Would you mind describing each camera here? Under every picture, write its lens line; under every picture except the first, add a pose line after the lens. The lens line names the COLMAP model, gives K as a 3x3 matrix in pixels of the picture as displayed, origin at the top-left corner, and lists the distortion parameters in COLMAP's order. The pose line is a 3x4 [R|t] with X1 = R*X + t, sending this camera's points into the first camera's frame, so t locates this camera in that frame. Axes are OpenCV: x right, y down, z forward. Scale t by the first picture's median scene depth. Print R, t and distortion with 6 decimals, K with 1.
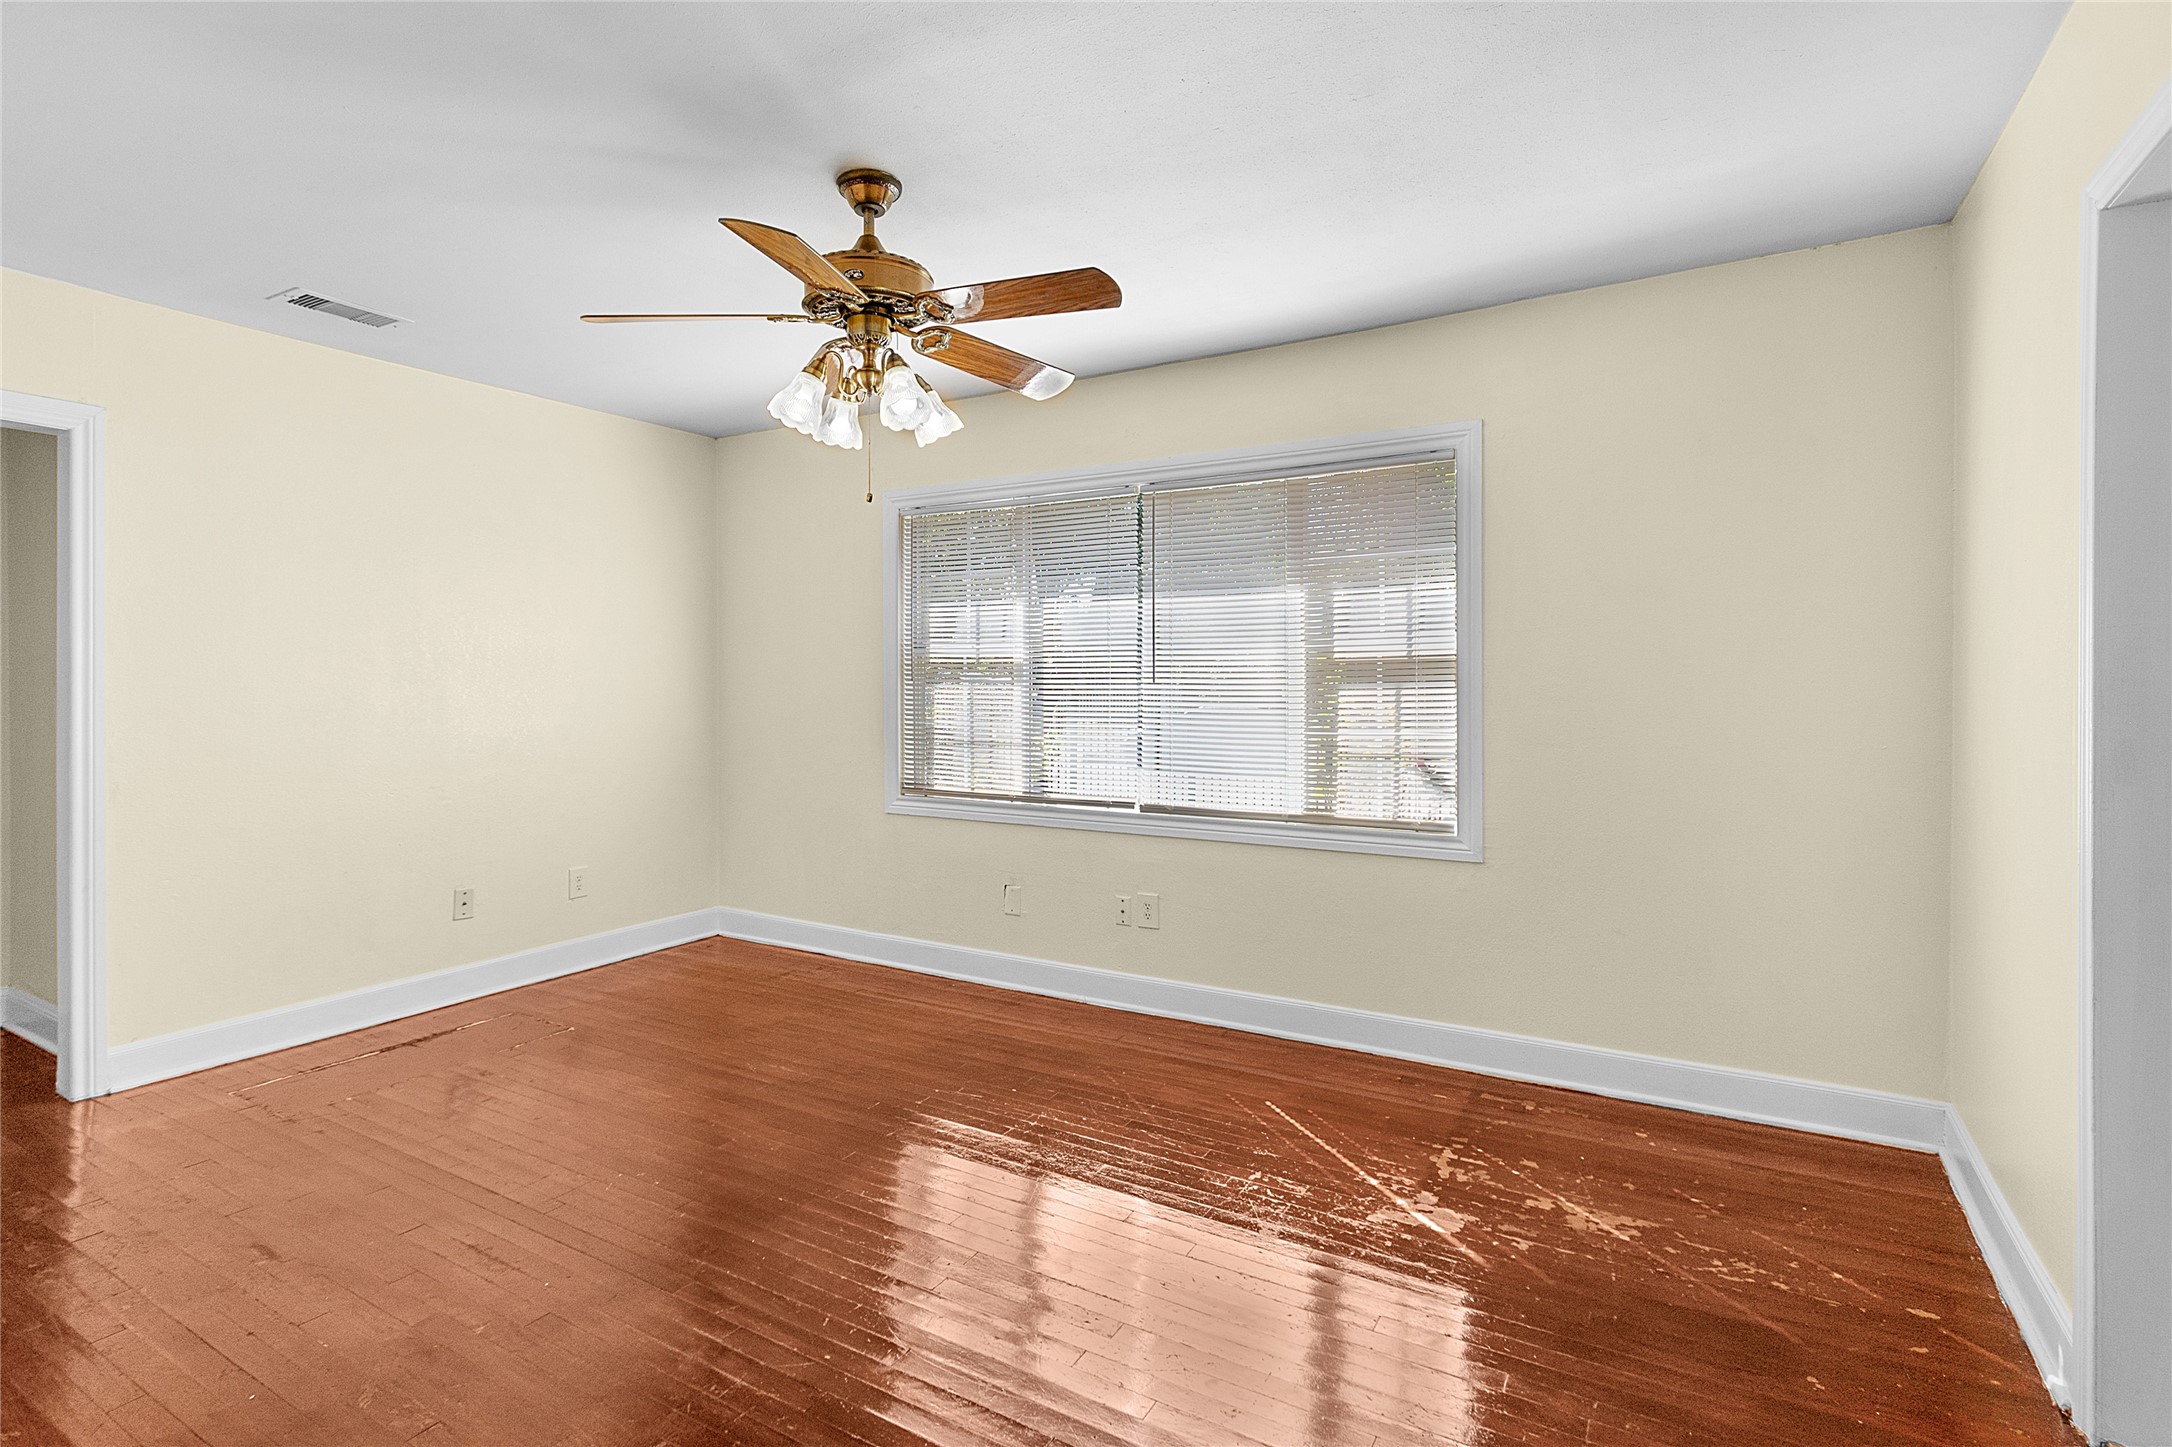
lens RADIAL K [[1056.0, 0, 1078.8], [0, 1056.0, 684.9], [0, 0, 1]] dist [0.001656, -0.000140]
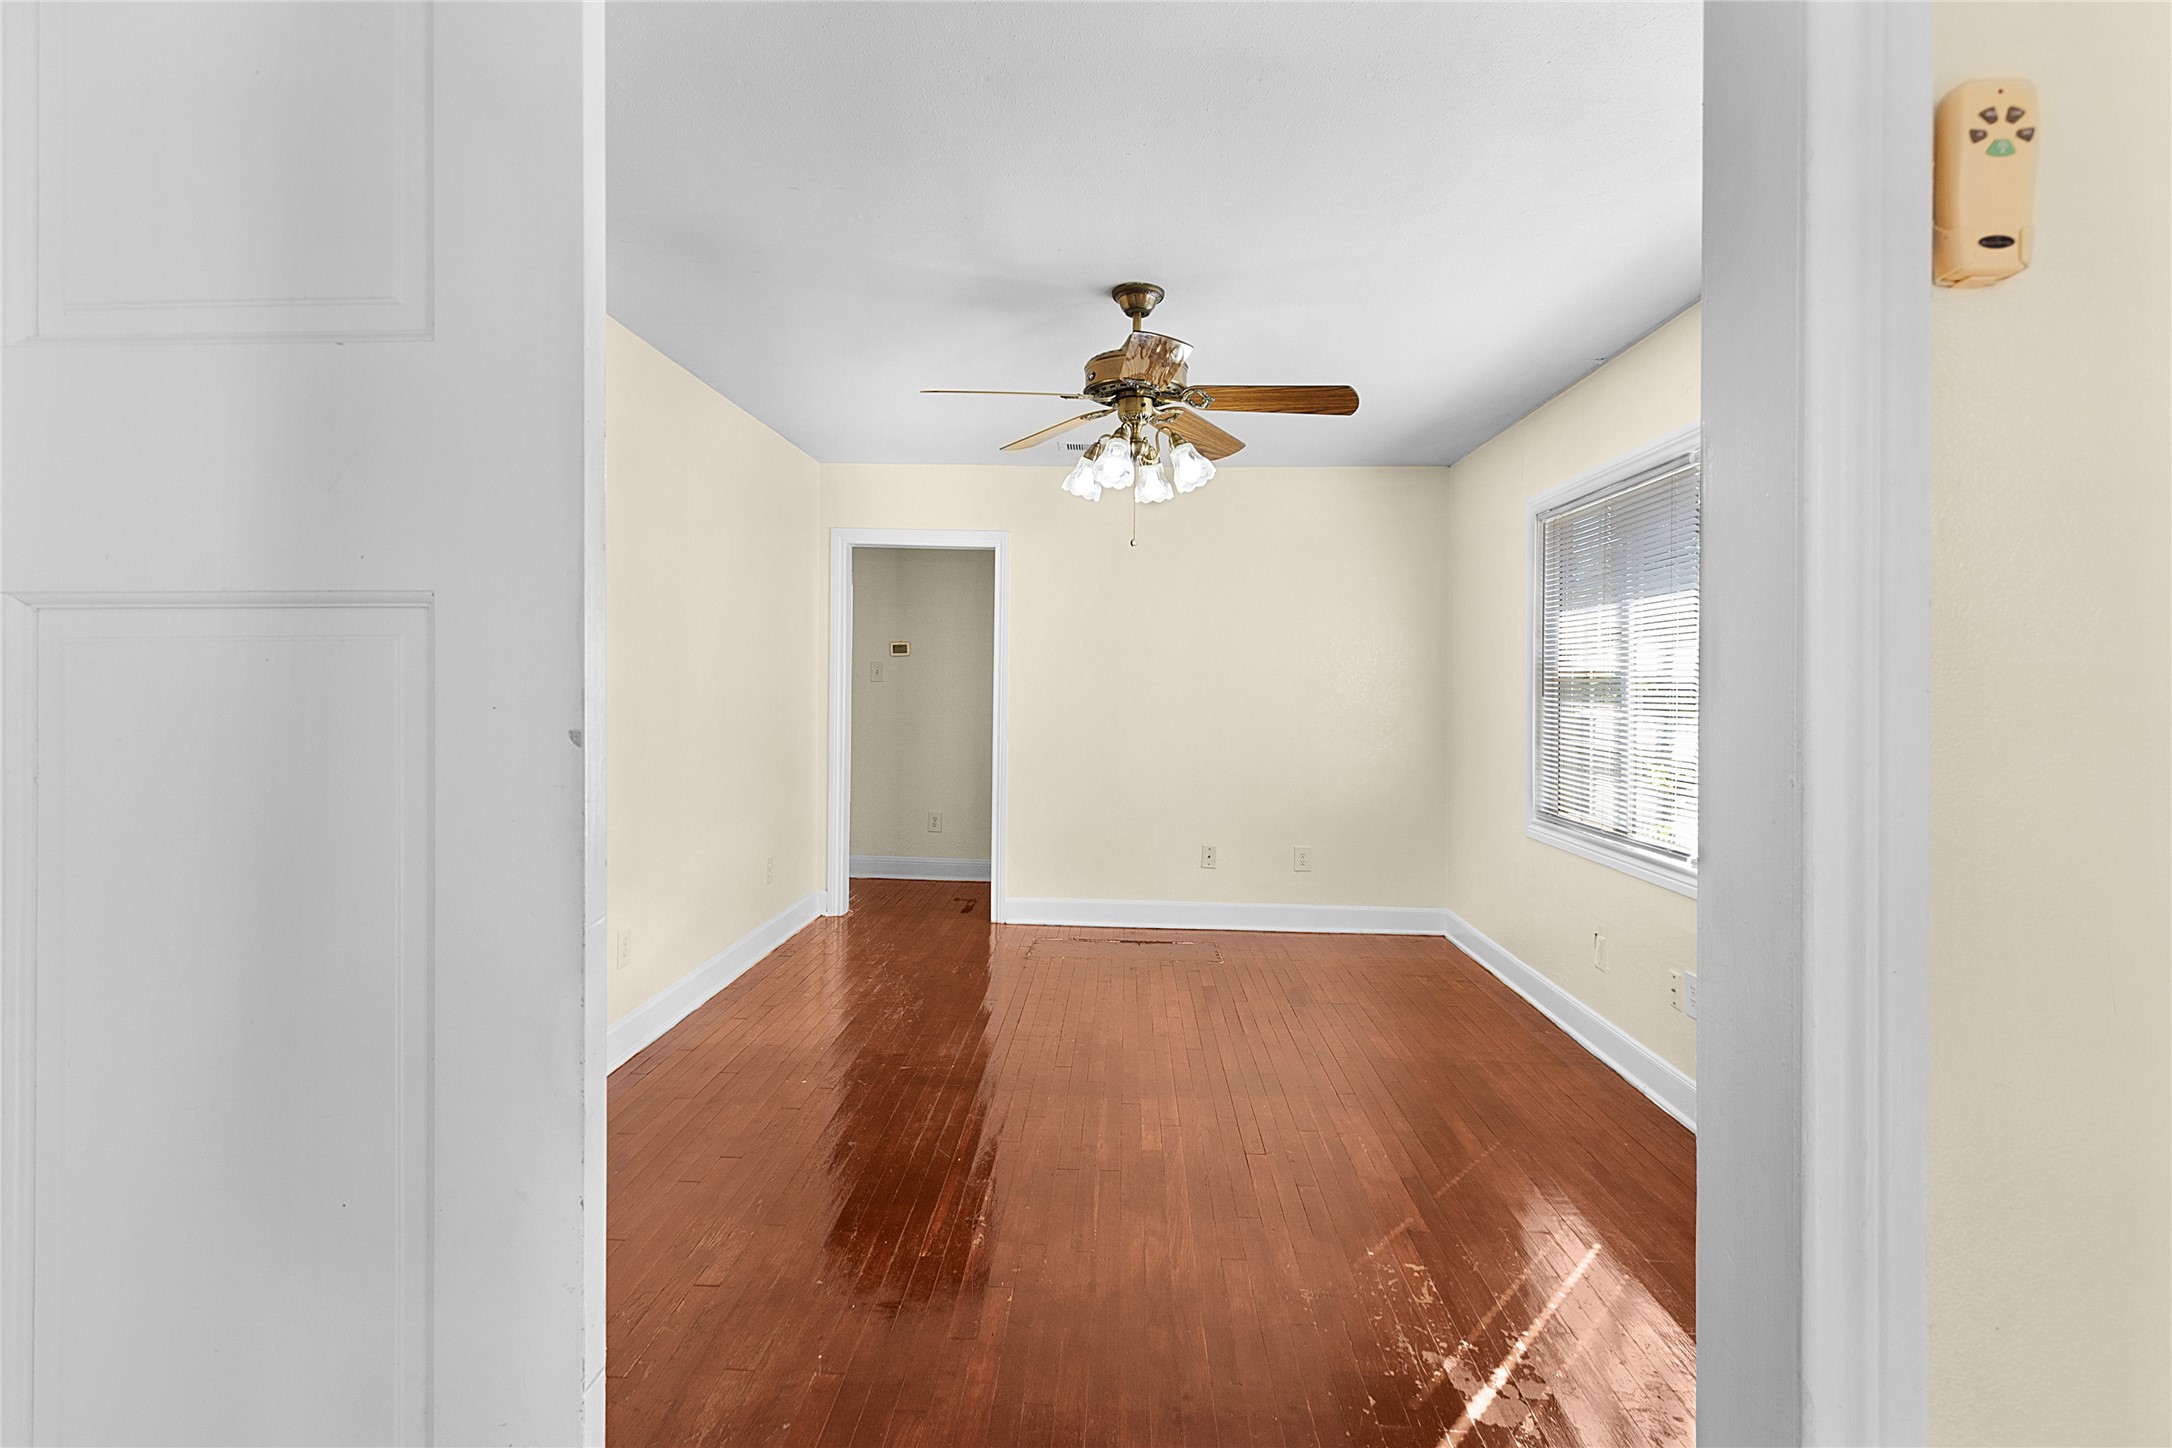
lens RADIAL K [[1056.0, 0, 1078.8], [0, 1056.0, 685.4], [0, 0, 1]] dist [0.001656, -0.000140]
pose [[0.464677, 0.008293, -0.885441, 0.600468], [-0.023047, 0.999731, -0.002731, -0.004213], [0.885180, 0.021676, 0.464743, 0.253029]]
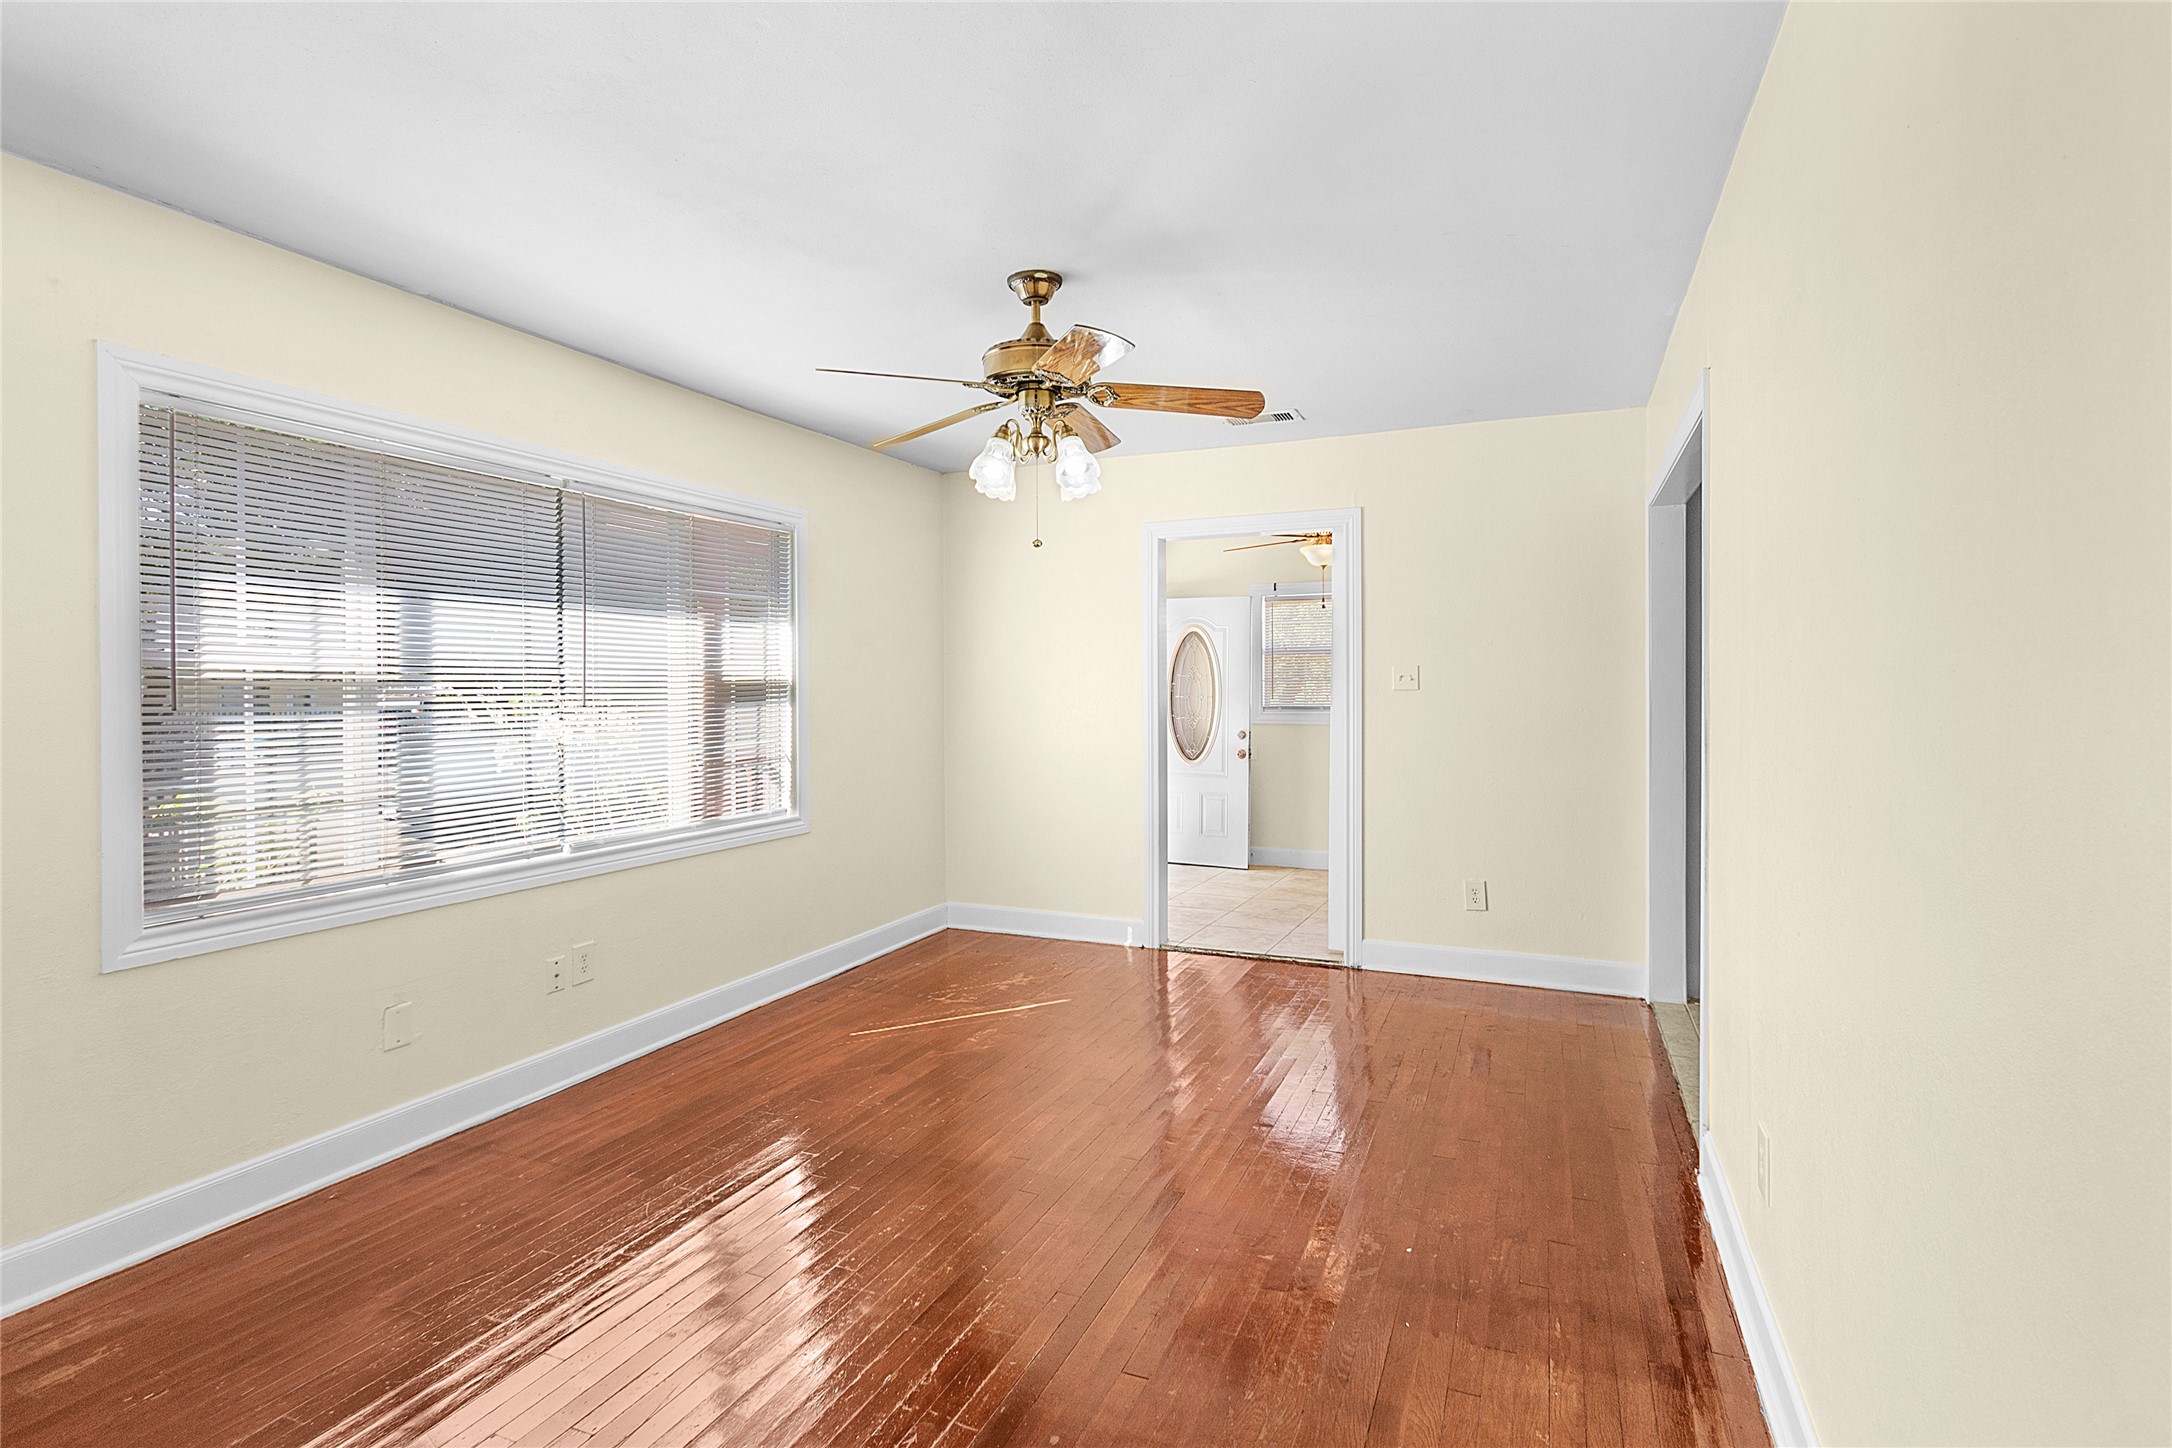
lens RADIAL K [[1048.0, 0, 1090.0], [0, 1048.0, 708.6], [0, 0, 1]] dist [0.004007, -0.001823]
pose [[-0.123319, -0.015691, 0.992243, -0.948531], [0.020406, 0.999623, 0.018344, -0.008432], [-0.992157, 0.022510, -0.122952, 0.750832]]
